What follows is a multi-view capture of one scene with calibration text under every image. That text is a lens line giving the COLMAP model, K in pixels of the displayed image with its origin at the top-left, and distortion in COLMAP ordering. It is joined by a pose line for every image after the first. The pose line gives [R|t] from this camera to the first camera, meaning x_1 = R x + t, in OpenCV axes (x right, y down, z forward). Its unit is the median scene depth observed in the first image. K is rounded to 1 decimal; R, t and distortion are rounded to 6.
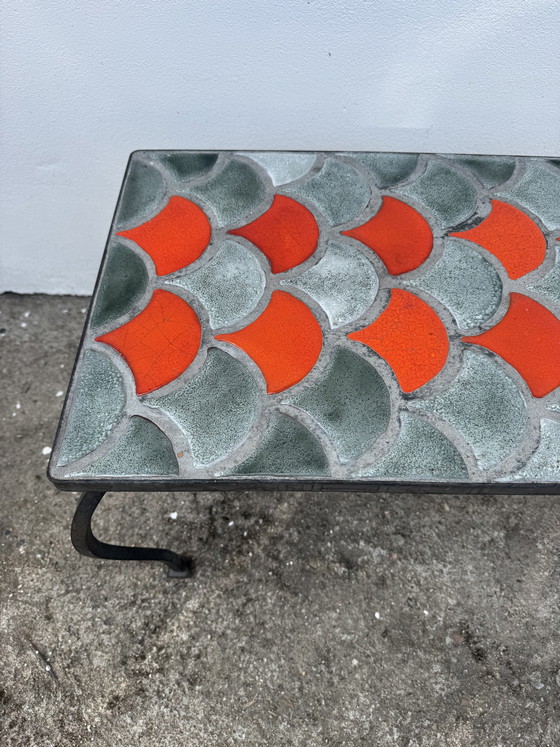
lens RADIAL K [[531.9, 0, 277.5], [0, 531.9, 377.9], [0, 0, 1]] dist [0.054520, -0.096307]
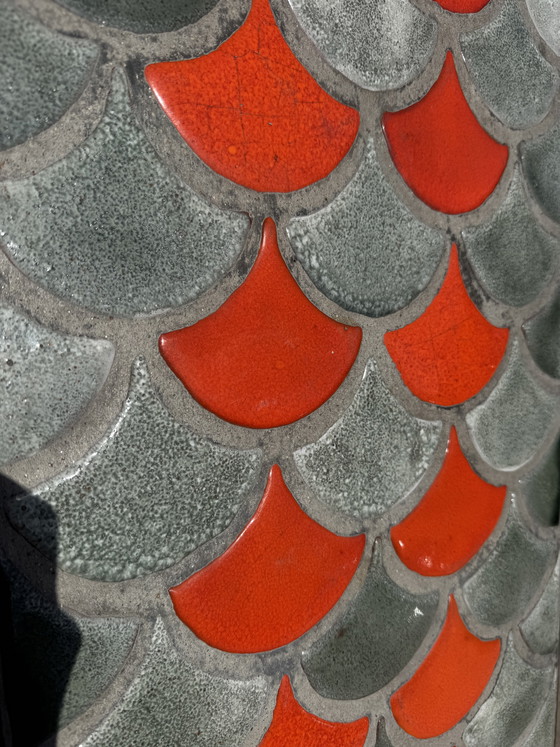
lens RADIAL K [[558.3, 0, 279.5], [0, 558.3, 367.9], [0, 0, 1]] dist [0.002745, -0.050996]
pose [[0.066746, 0.992073, 0.106472, 0.292536], [-0.996500, 0.071663, -0.043037, -0.032746], [-0.050326, -0.103227, 0.993384, 0.302692]]
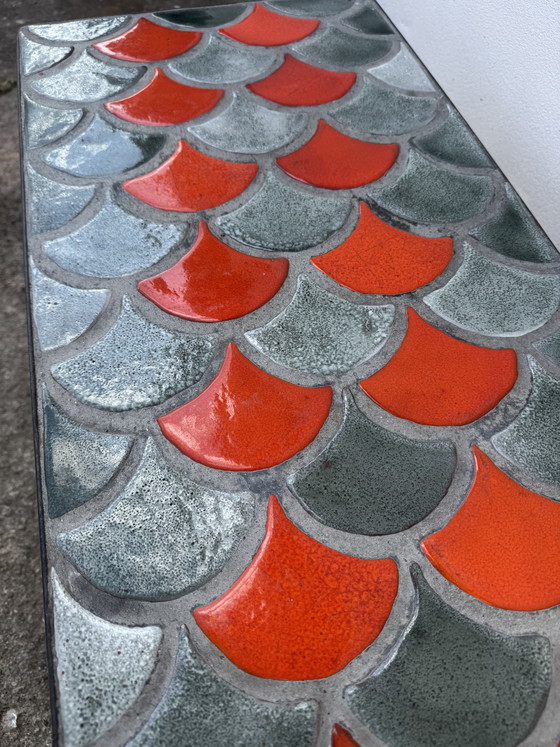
lens RADIAL K [[531.9, 0, 277.5], [0, 531.9, 377.9], [0, 0, 1]] dist [0.054520, -0.096307]
pose [[0.272493, 0.828831, -0.488658, 0.694864], [-0.833534, 0.457035, 0.310387, -0.225125], [0.480592, 0.322735, 0.815398, 0.287211]]
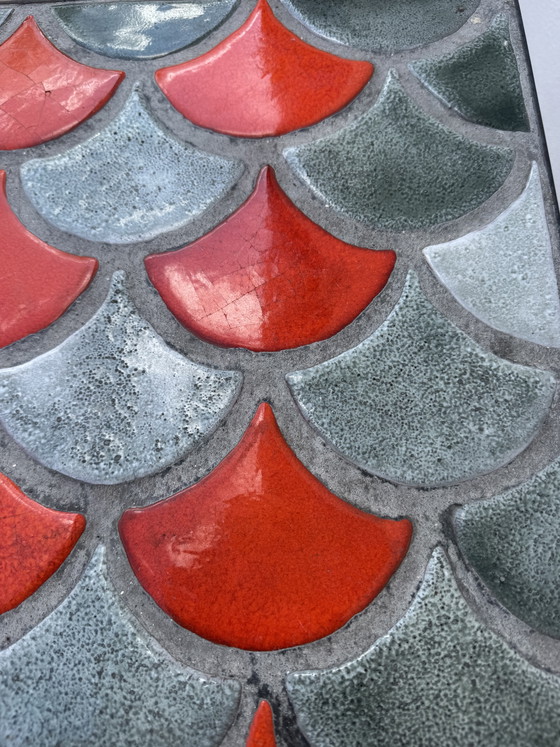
lens RADIAL K [[558.3, 0, 279.5], [0, 558.3, 367.9], [0, 0, 1]] dist [0.002745, -0.050996]
pose [[0.012146, 0.951751, -0.306632, 0.173429], [-0.826204, 0.182285, 0.533066, -0.394925], [0.563241, 0.246866, 0.788554, 0.514852]]
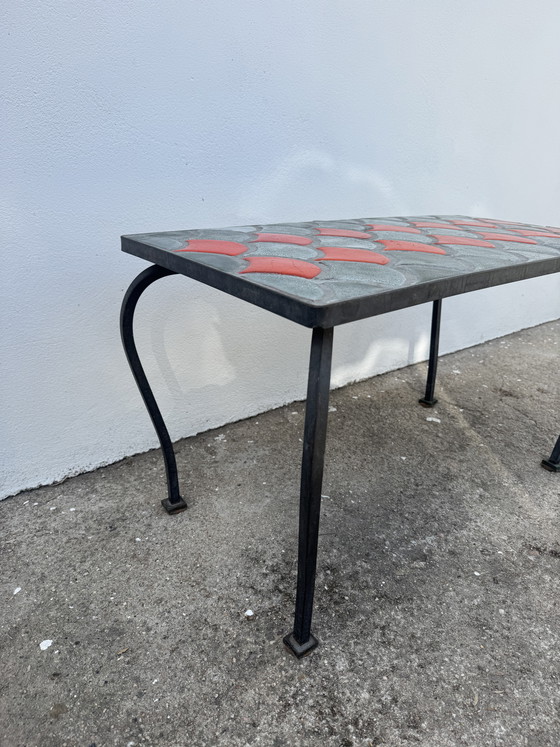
lens RADIAL K [[539.0, 0, 280.0], [0, 539.0, 373.5], [0, 0, 1]] dist [0.009504, -0.007727]
pose [[0.769446, -0.225892, 0.597432, -0.684751], [0.527003, 0.753002, -0.394025, 0.398135], [-0.360861, 0.618029, 0.698441, 0.203850]]
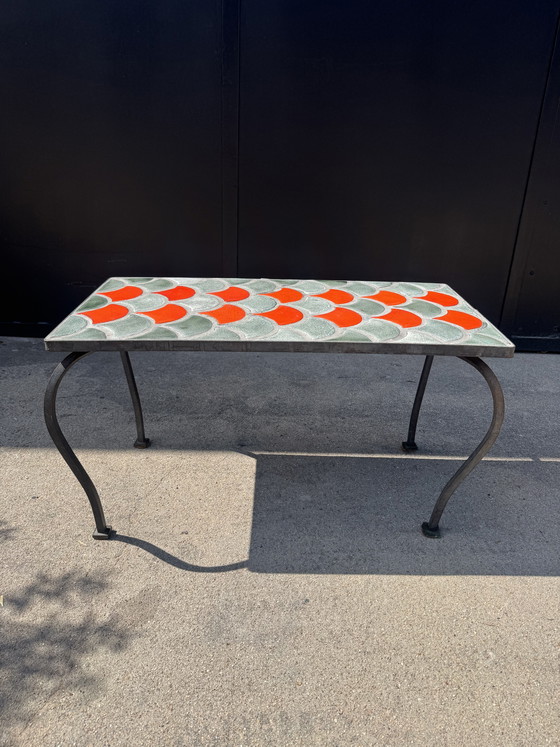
lens RADIAL K [[539.0, 0, 280.0], [0, 539.0, 373.5], [0, 0, 1]] dist [0.009504, -0.007727]
pose [[0.999334, -0.002938, 0.036365, 0.256651], [0.022601, 0.832313, -0.553845, 0.893403], [-0.028640, 0.554298, 0.831825, -0.447880]]
